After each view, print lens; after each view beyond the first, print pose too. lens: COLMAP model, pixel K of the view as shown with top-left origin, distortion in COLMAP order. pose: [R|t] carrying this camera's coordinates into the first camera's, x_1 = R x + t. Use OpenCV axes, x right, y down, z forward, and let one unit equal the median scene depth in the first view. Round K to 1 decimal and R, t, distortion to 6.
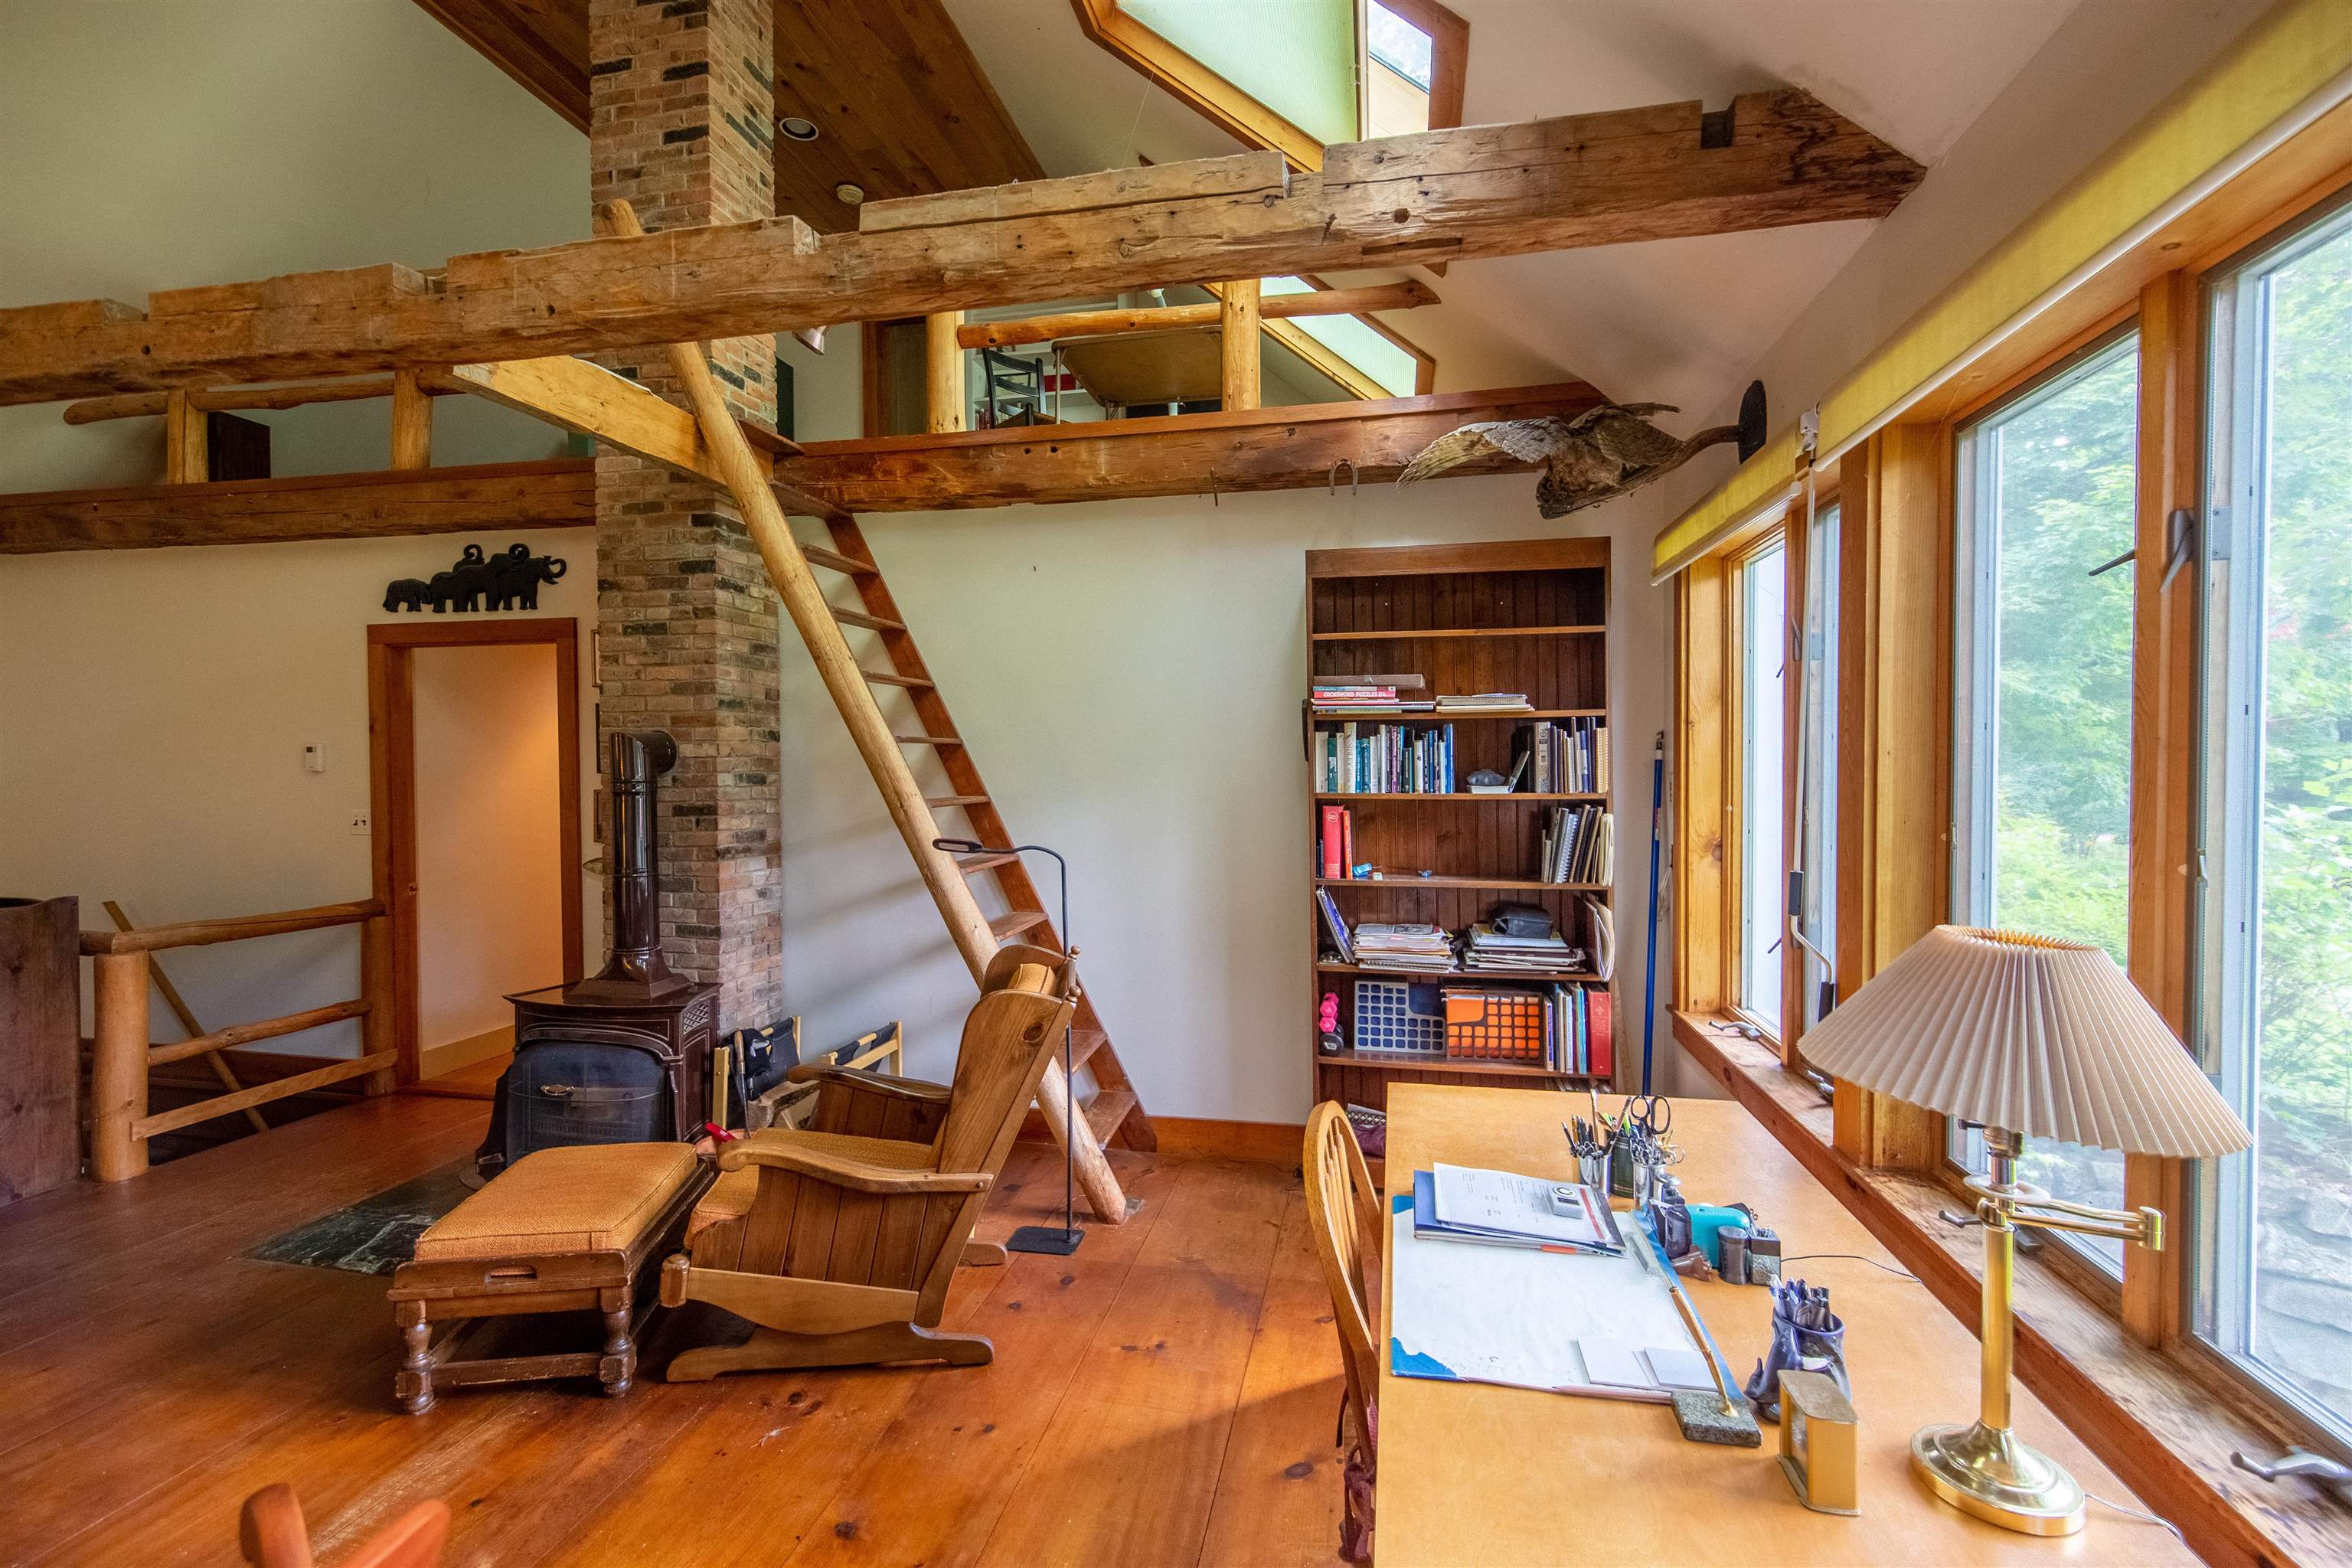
lens RADIAL K [[1010.1, 0, 1183.0], [0, 1010.1, 786.4], [0, 0, 1]] dist [0.001648, -0.001027]
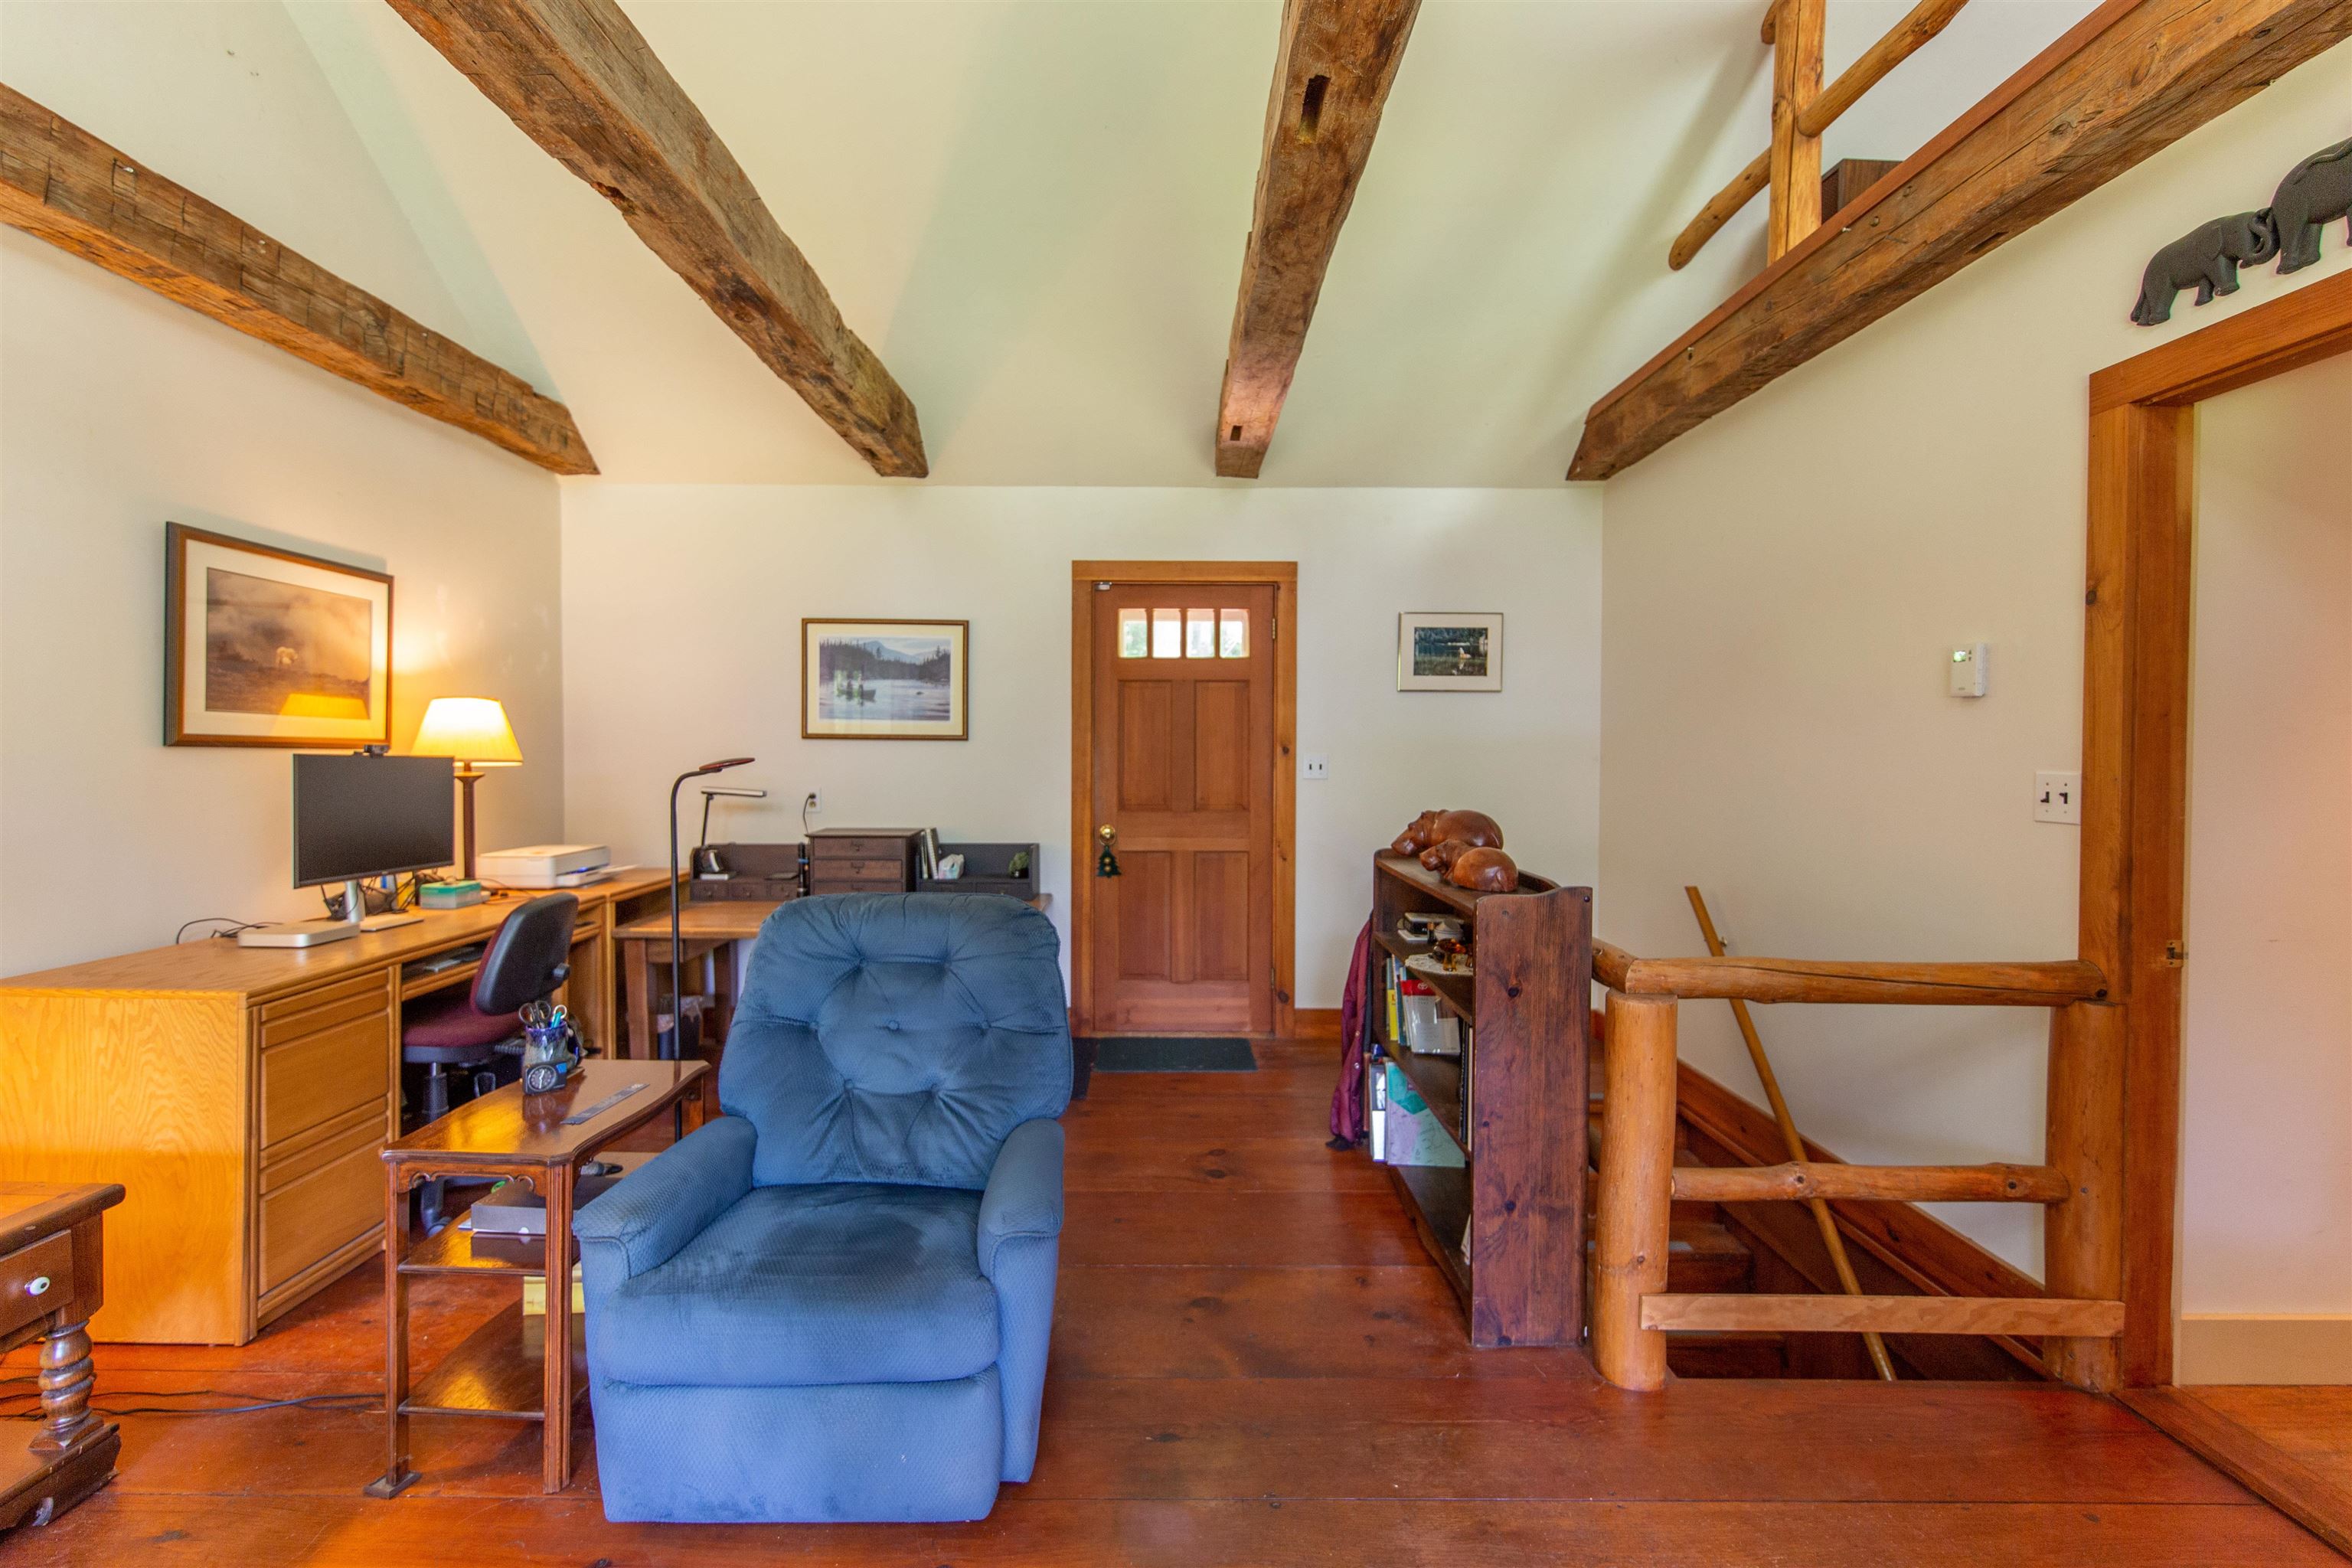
lens RADIAL K [[1010.1, 0, 1167.4], [0, 1010.1, 744.1], [0, 0, 1]] dist [0.001648, -0.001027]
pose [[0.202716, 0.015463, -0.979115, -0.438370], [-0.028005, 0.999558, 0.009987, 0.018041], [0.978837, 0.025396, 0.203060, 0.497637]]
